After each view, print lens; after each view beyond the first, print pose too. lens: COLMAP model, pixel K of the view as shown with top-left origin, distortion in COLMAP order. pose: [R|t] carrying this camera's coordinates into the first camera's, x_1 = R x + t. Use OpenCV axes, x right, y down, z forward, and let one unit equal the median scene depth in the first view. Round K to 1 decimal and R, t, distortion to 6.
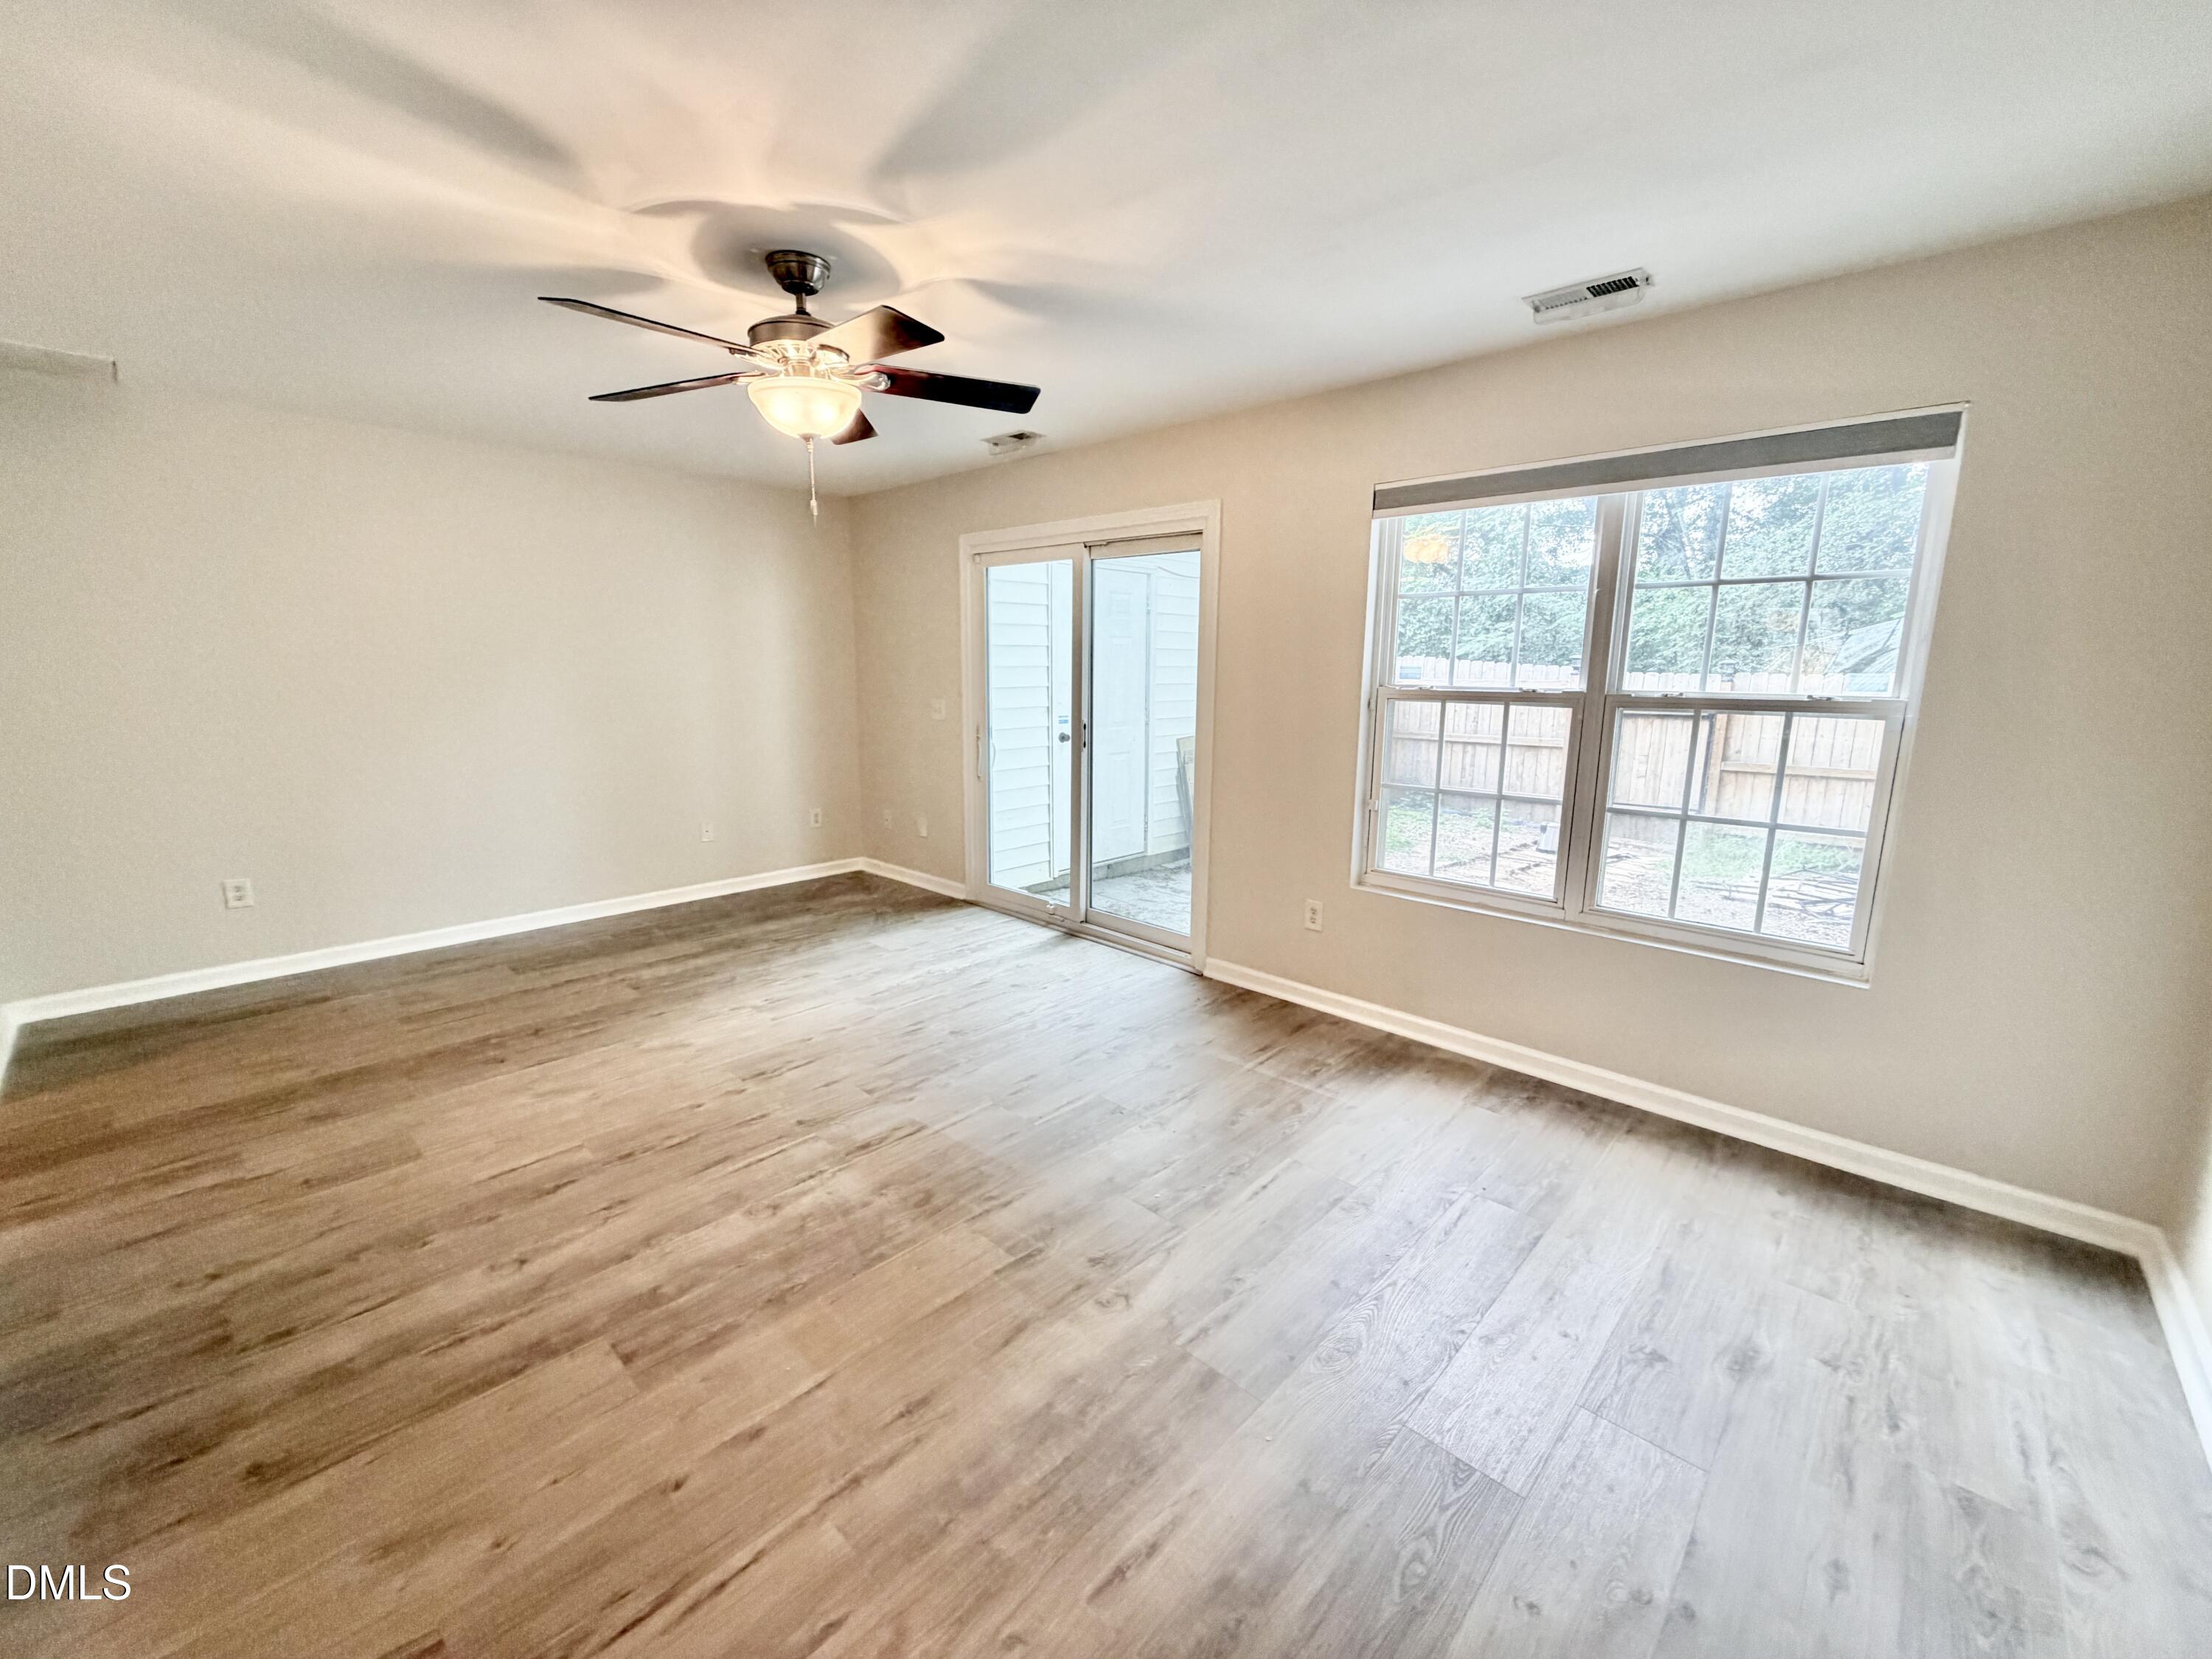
lens RADIAL K [[878.6, 0, 1103.9], [0, 878.6, 832.6], [0, 0, 1]] dist [-0.001191, 0.000473]
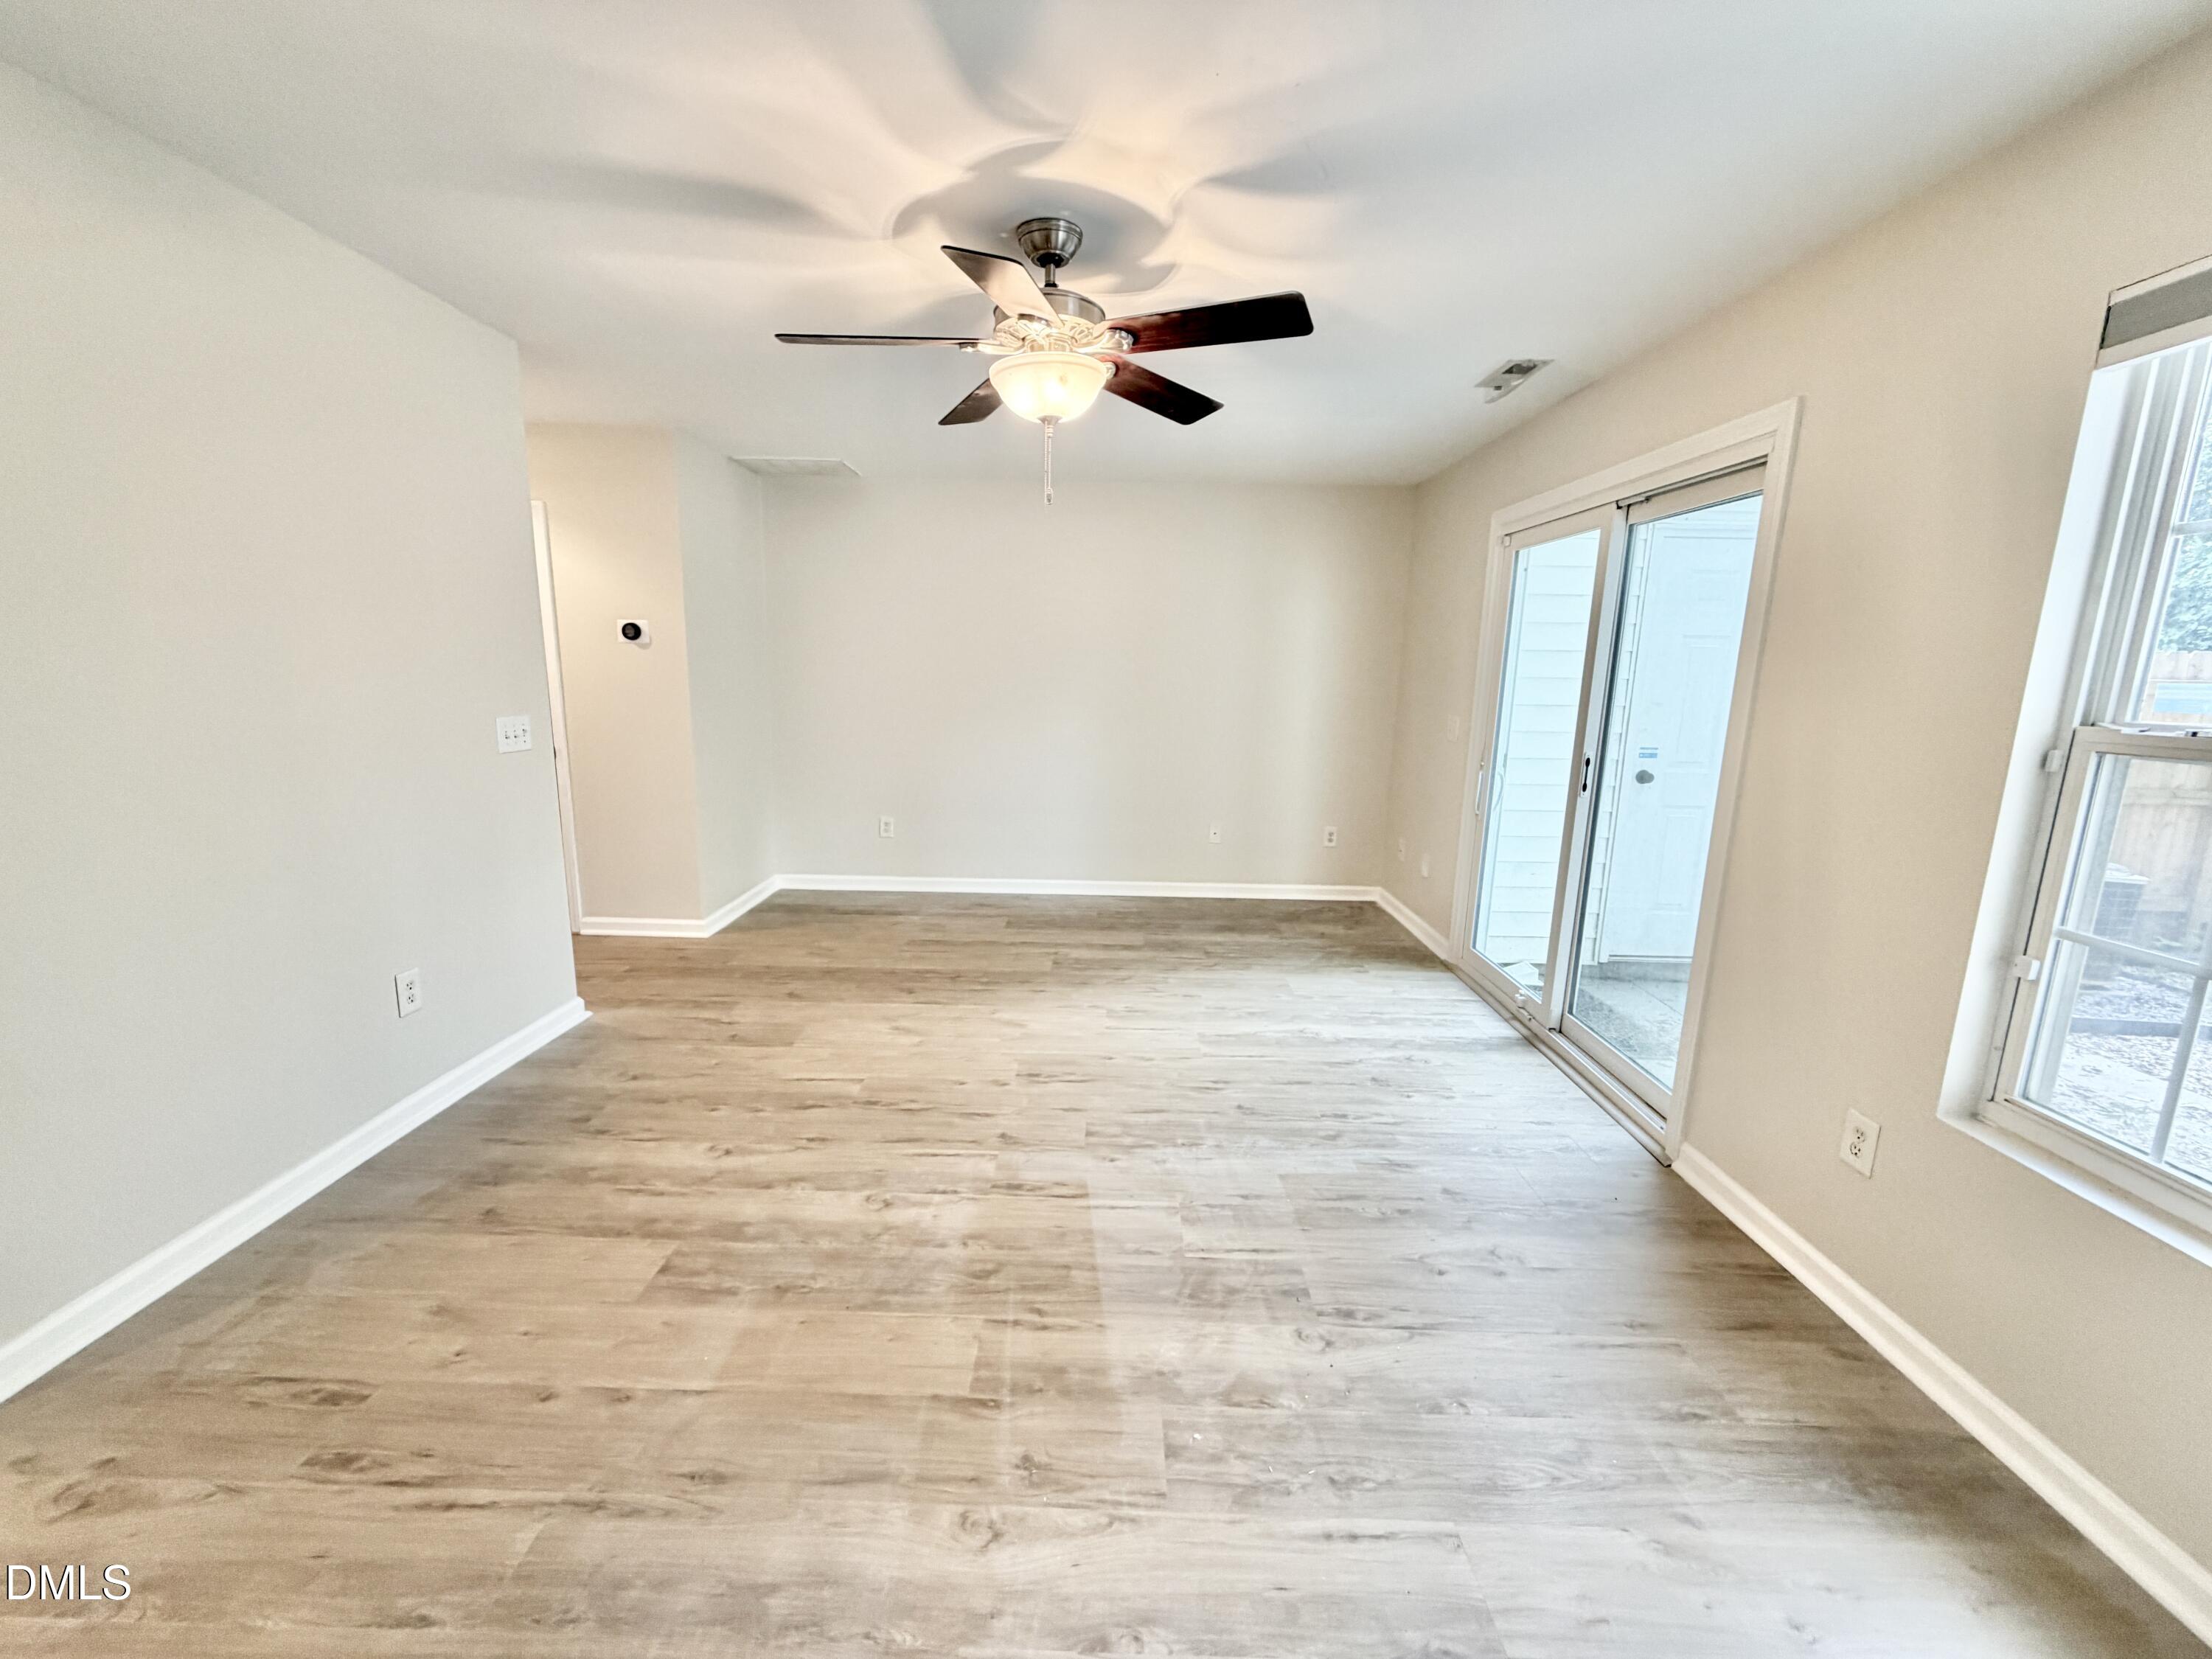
lens RADIAL K [[878.6, 0, 1103.9], [0, 878.6, 832.6], [0, 0, 1]] dist [-0.001191, 0.000473]
pose [[0.681620, 0.141498, -0.717894, 0.346286], [-0.151702, 0.987134, 0.050528, -0.061248], [0.715807, 0.074465, 0.694316, 0.344004]]
